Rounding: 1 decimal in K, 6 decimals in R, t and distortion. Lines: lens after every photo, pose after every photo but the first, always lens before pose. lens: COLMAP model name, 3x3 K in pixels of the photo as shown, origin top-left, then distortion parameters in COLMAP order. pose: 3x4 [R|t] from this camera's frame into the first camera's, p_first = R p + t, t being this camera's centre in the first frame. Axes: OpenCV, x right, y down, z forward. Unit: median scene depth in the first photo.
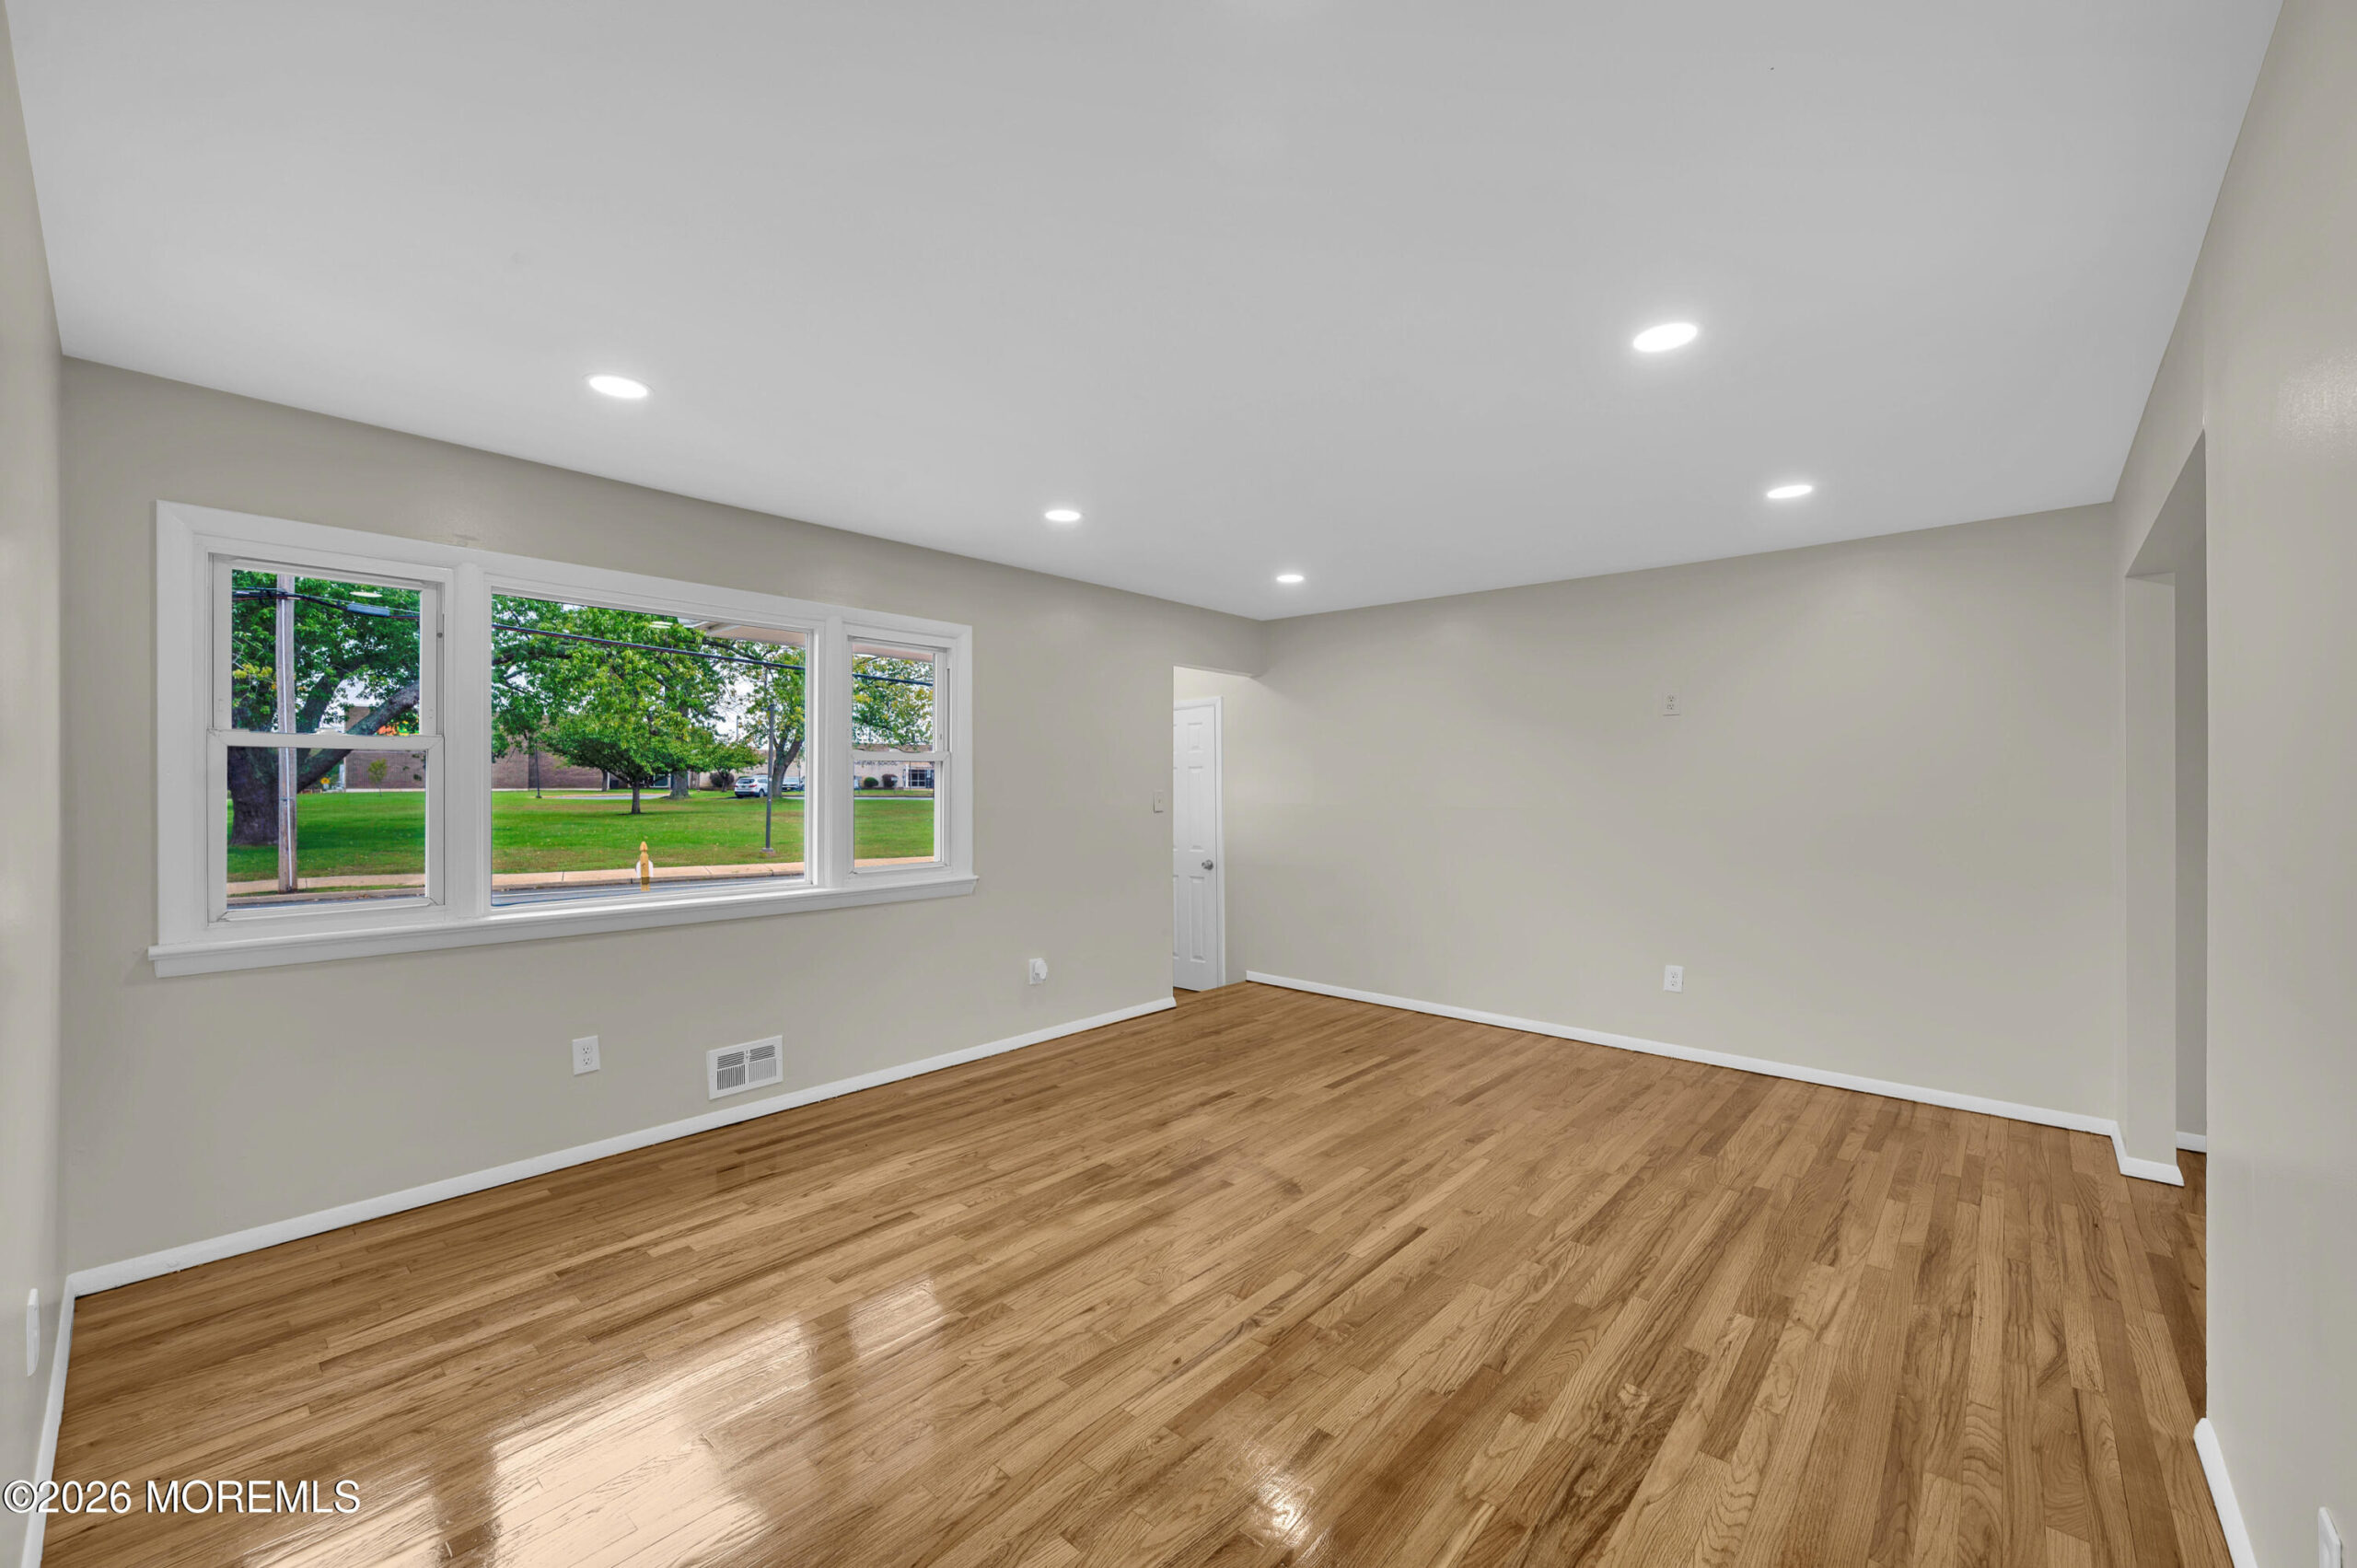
lens RADIAL K [[931.8, 0, 1181.0], [0, 931.8, 785.0], [0, 0, 1]] dist [0.001978, -0.001015]
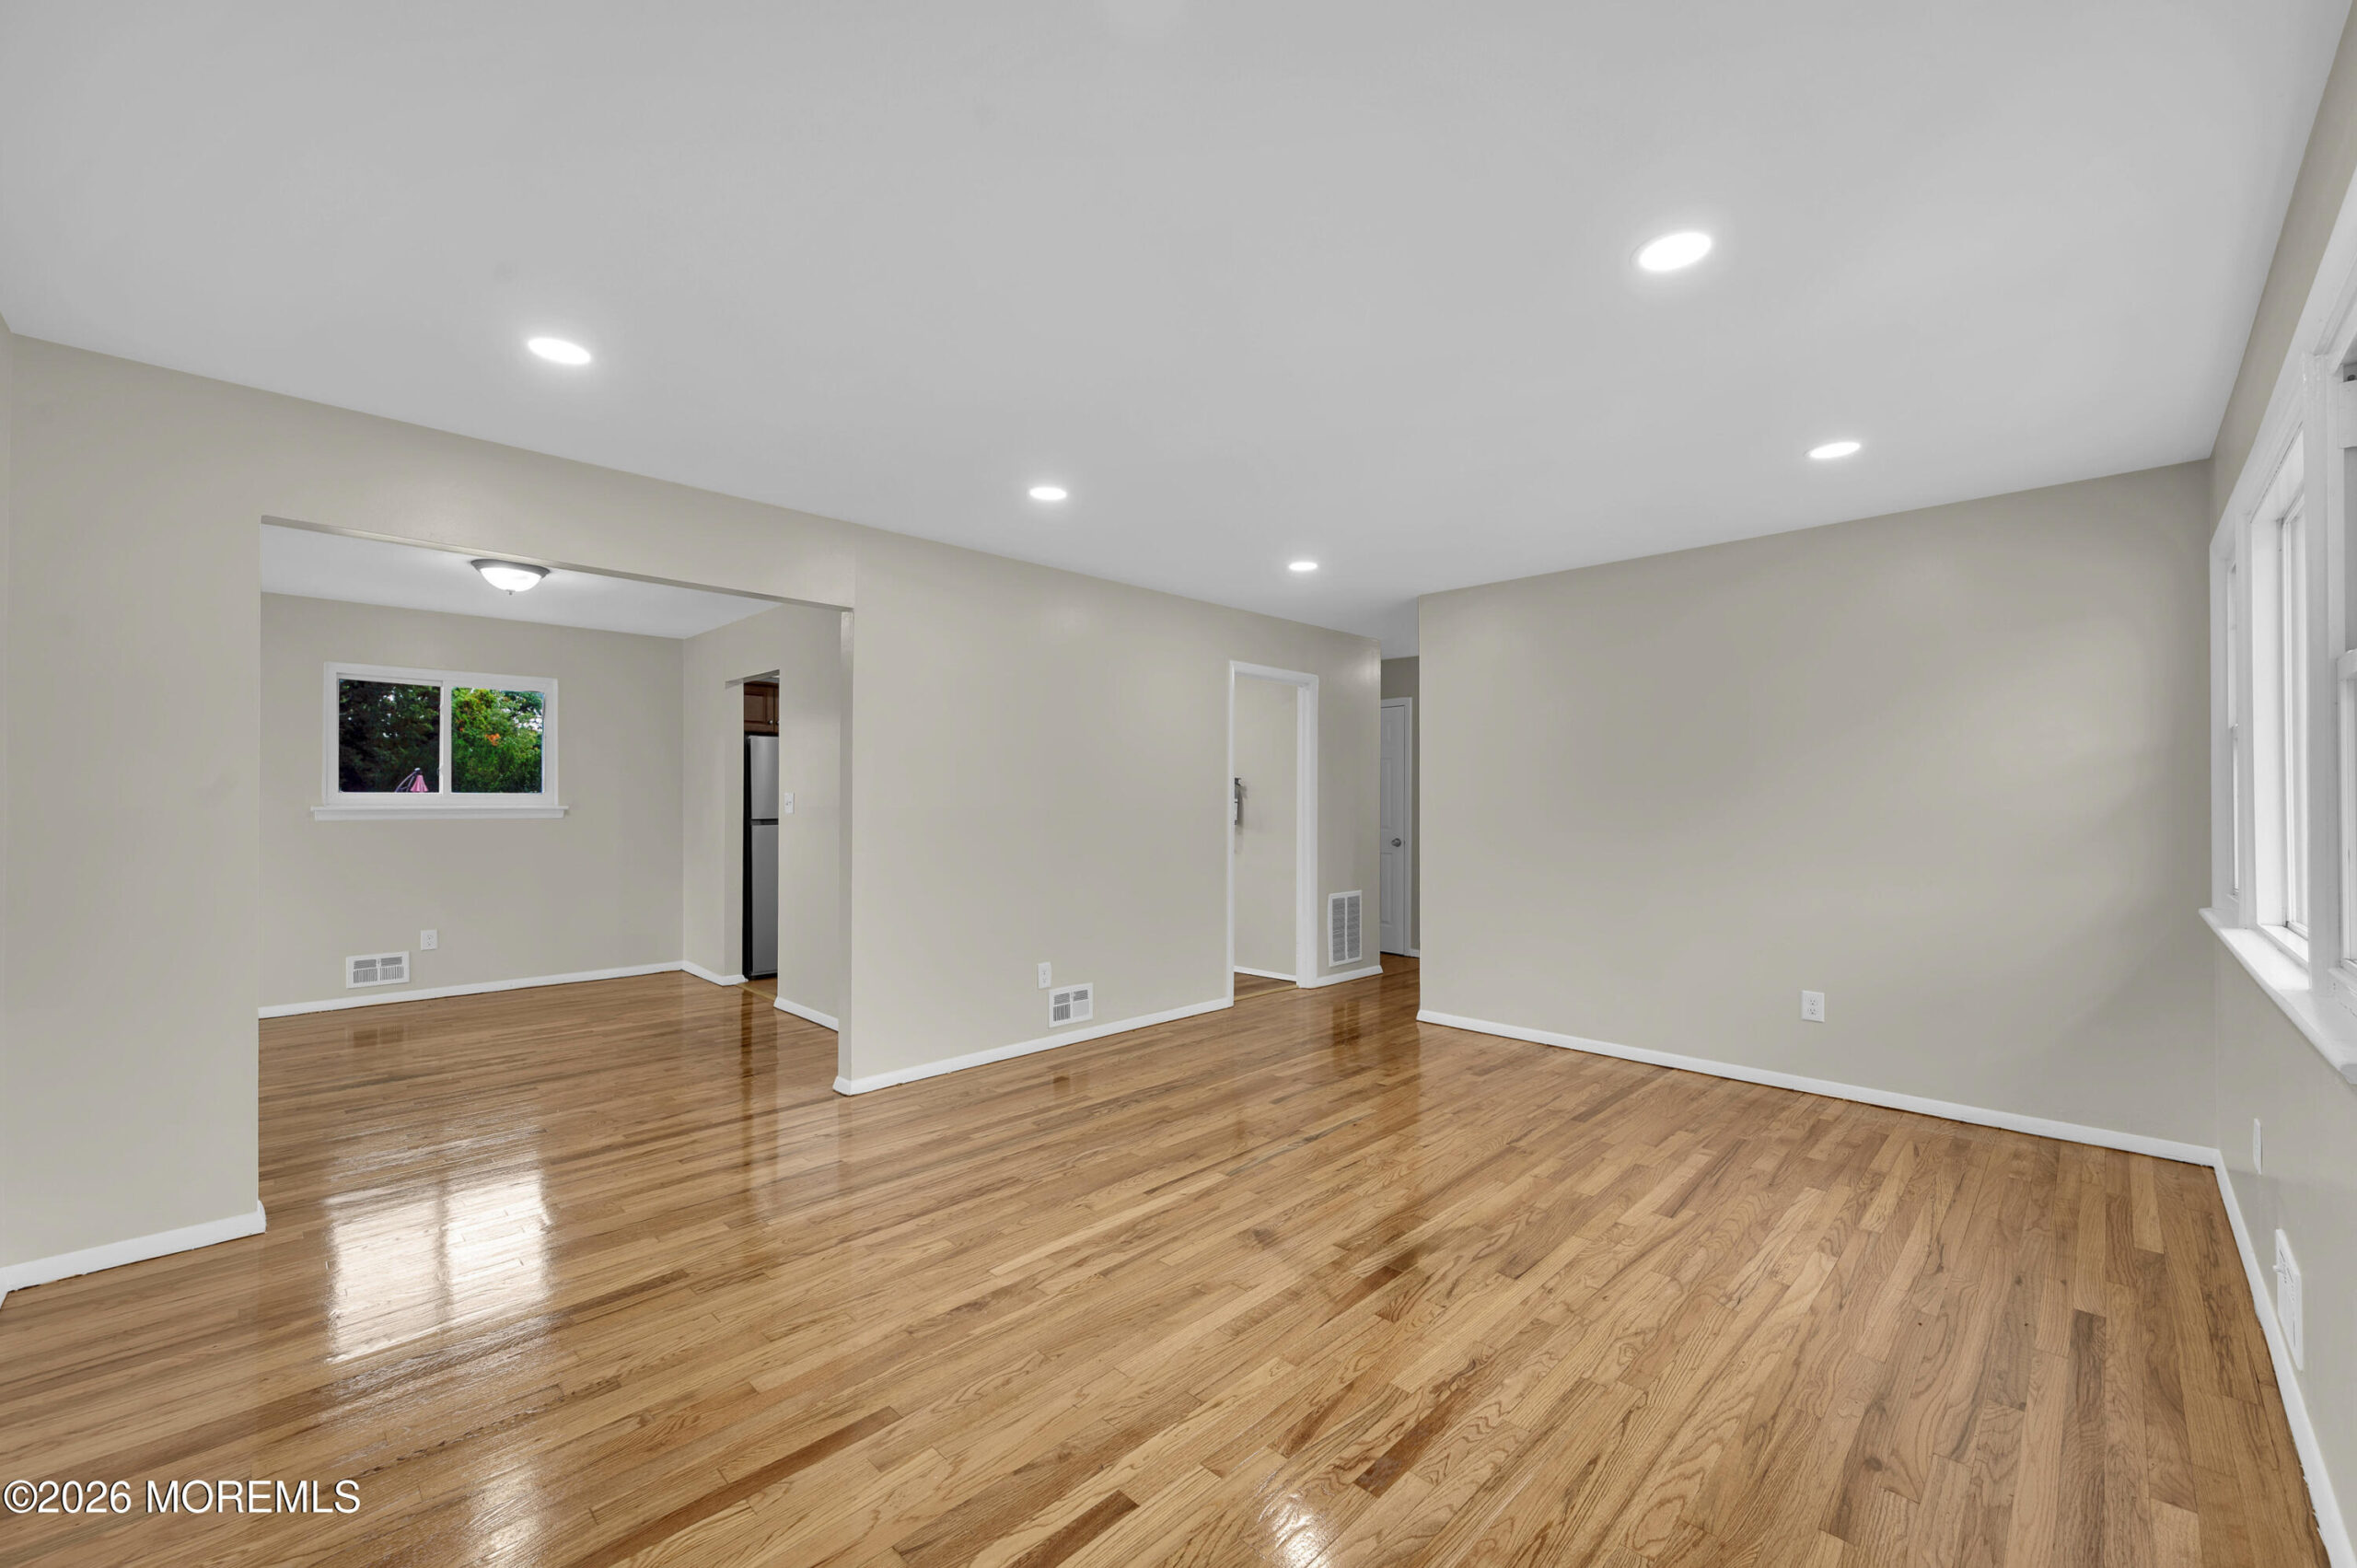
lens RADIAL K [[931.8, 0, 1171.8], [0, 931.8, 797.2], [0, 0, 1]] dist [0.001978, -0.001015]
pose [[-0.998241, -0.001803, 0.059252, 0.137588], [-0.002346, 0.999956, -0.009103, 0.030500], [-0.059233, -0.009226, -0.998202, 1.657868]]
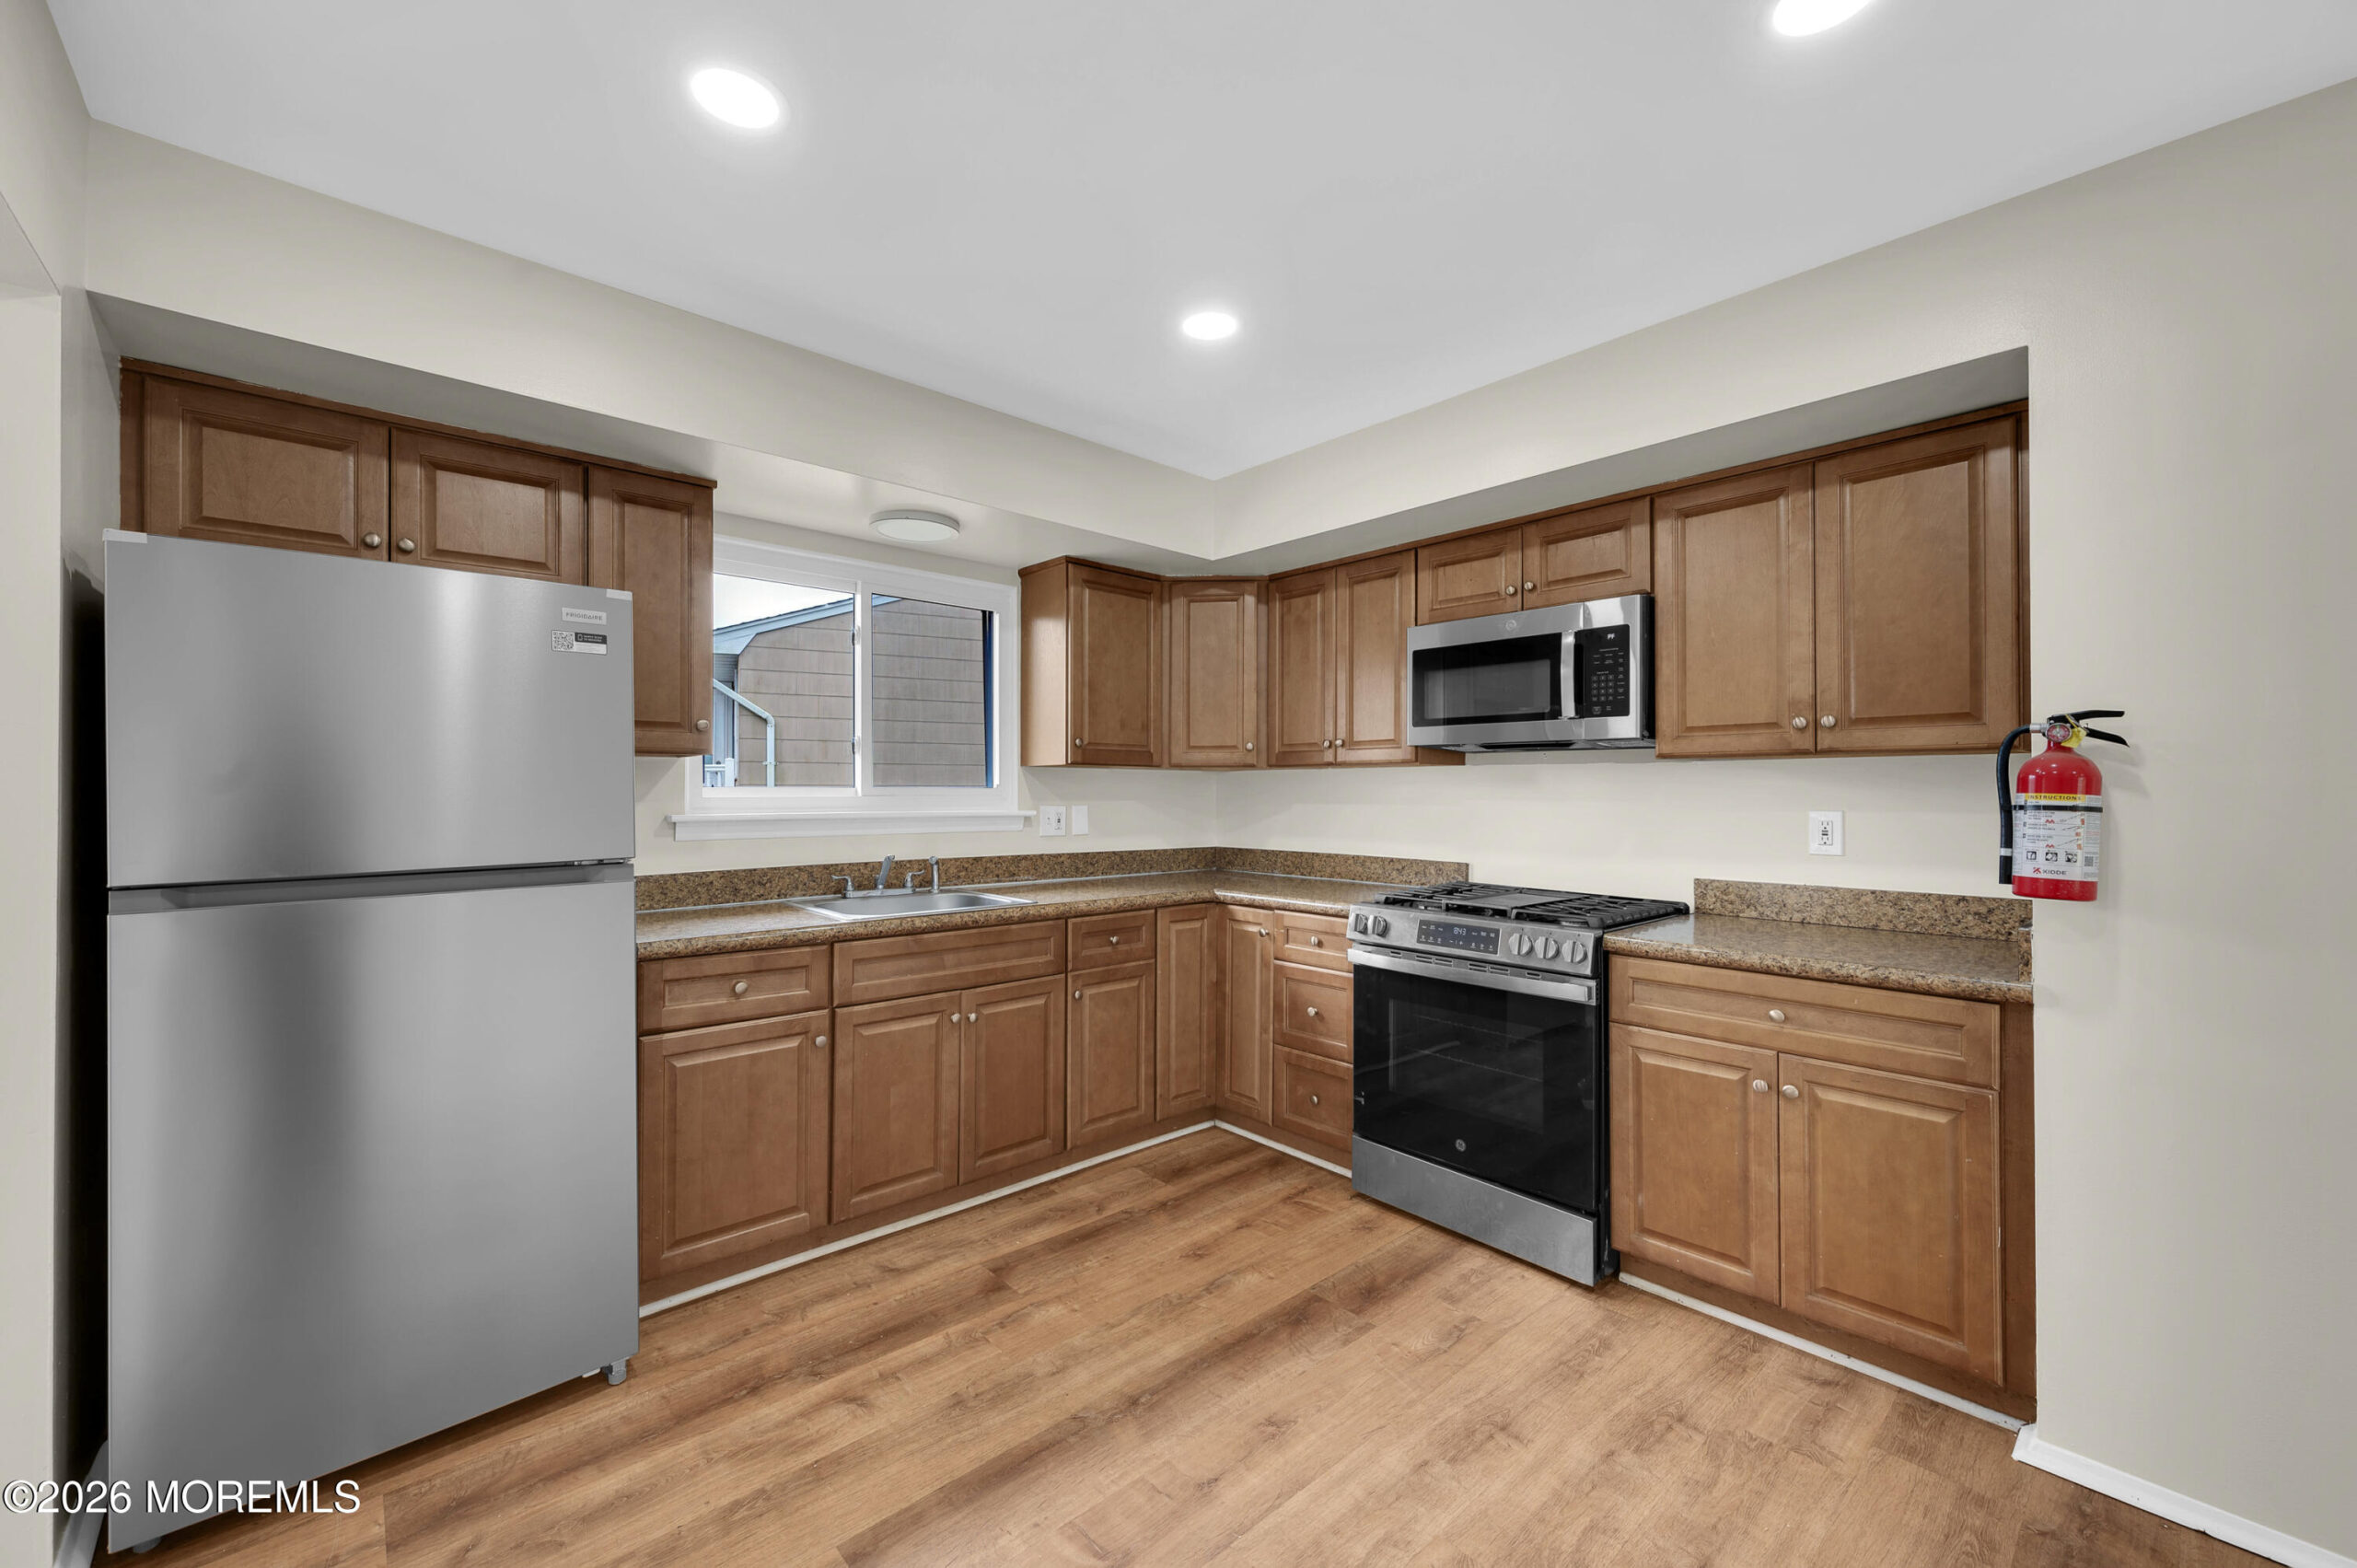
lens RADIAL K [[931.8, 0, 1190.5], [0, 931.8, 785.2], [0, 0, 1]] dist [0.001978, -0.001015]
pose [[-0.995508, -0.002834, 0.094631, 0.542617], [-0.004064, 0.999910, -0.012801, 0.015917], [-0.094586, -0.013128, -0.995430, 0.239148]]
